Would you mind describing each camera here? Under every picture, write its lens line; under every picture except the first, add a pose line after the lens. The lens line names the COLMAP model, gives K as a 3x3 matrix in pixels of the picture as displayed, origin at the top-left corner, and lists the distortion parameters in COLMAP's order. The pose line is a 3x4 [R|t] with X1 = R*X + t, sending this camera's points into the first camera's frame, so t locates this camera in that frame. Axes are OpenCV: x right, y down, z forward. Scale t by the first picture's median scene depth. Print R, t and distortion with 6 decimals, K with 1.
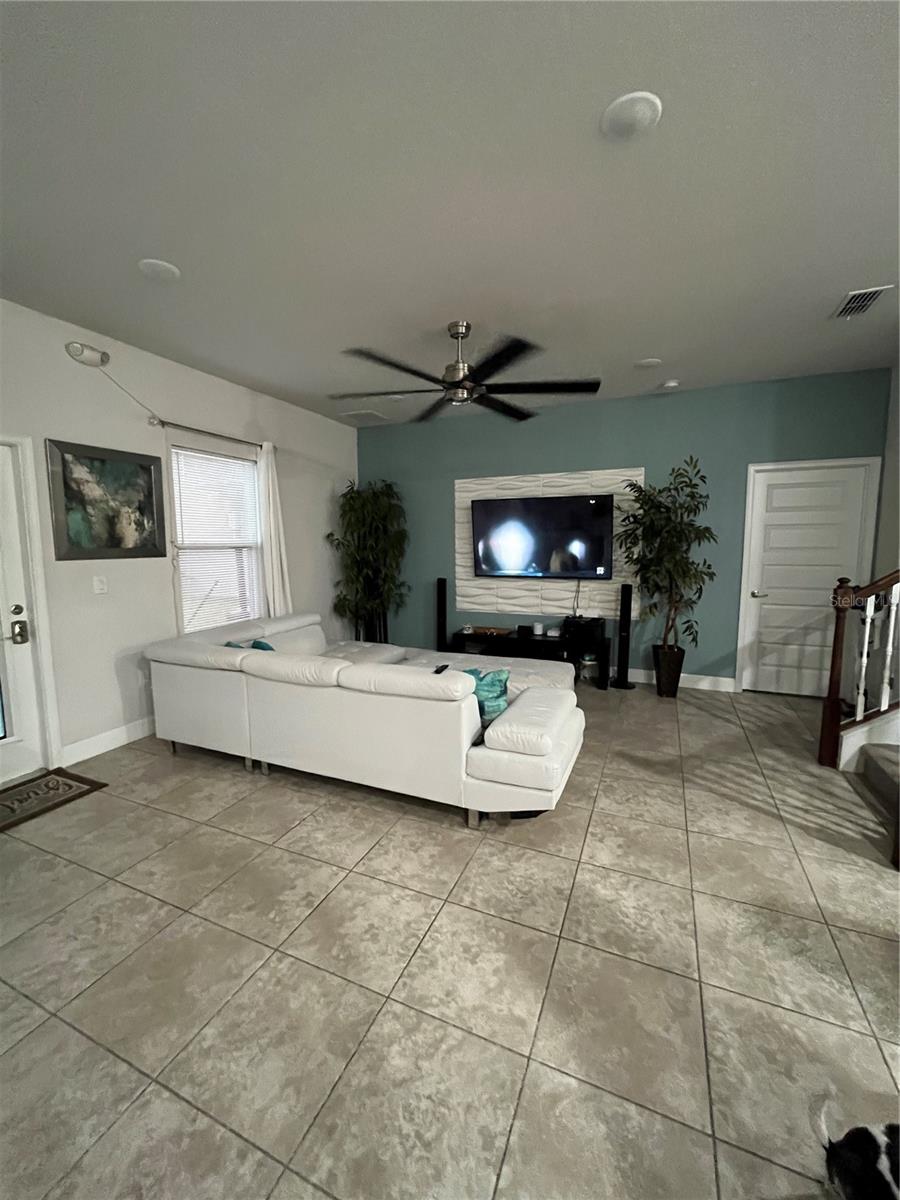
lens RADIAL K [[488.9, 0, 445.5], [0, 488.9, 599.8], [0, 0, 1]] dist [0.002666, -0.000390]
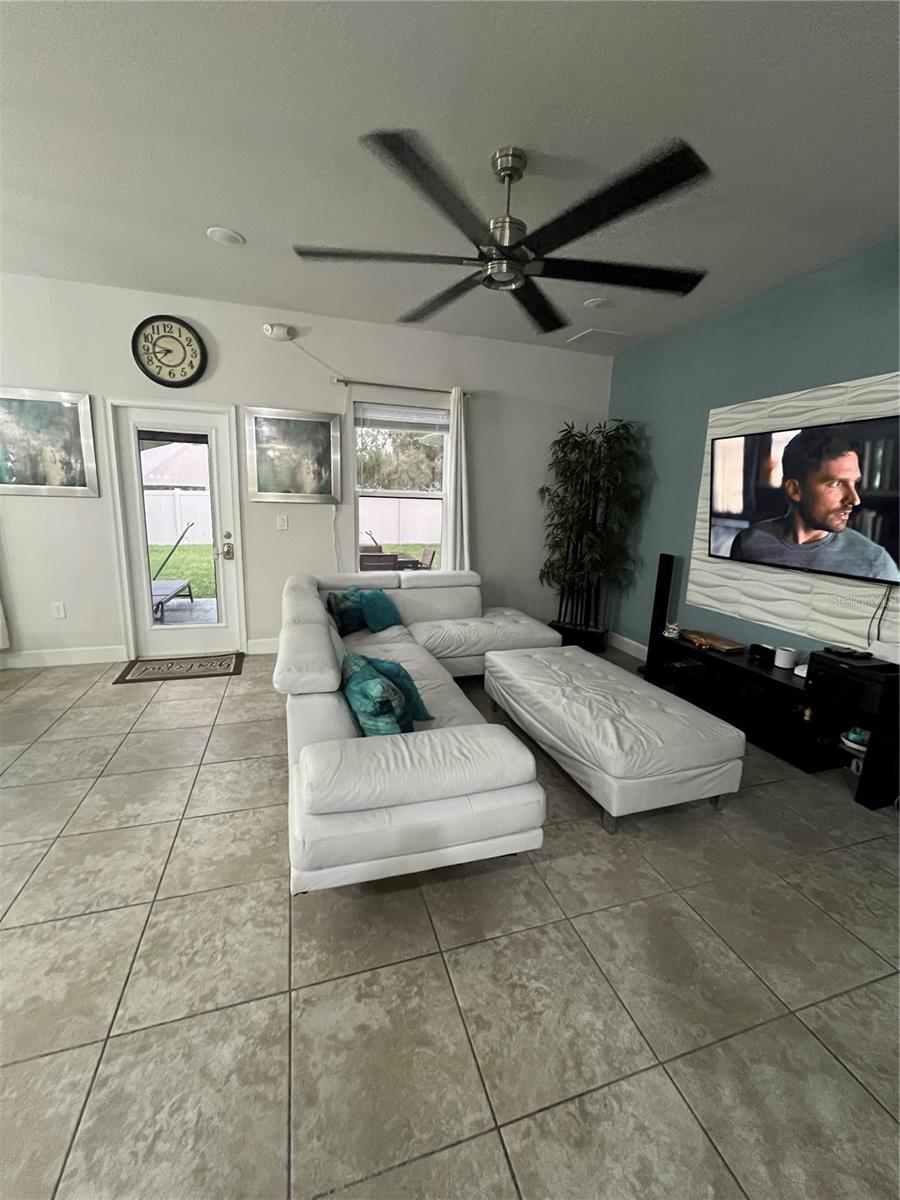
lens RADIAL K [[488.9, 0, 447.6], [0, 488.9, 595.9], [0, 0, 1]] dist [0.002666, -0.000390]
pose [[0.653735, 0.174045, -0.736436, 0.553068], [-0.126925, 0.984623, 0.120029, -0.051257], [0.746003, 0.015005, 0.665774, 0.507396]]
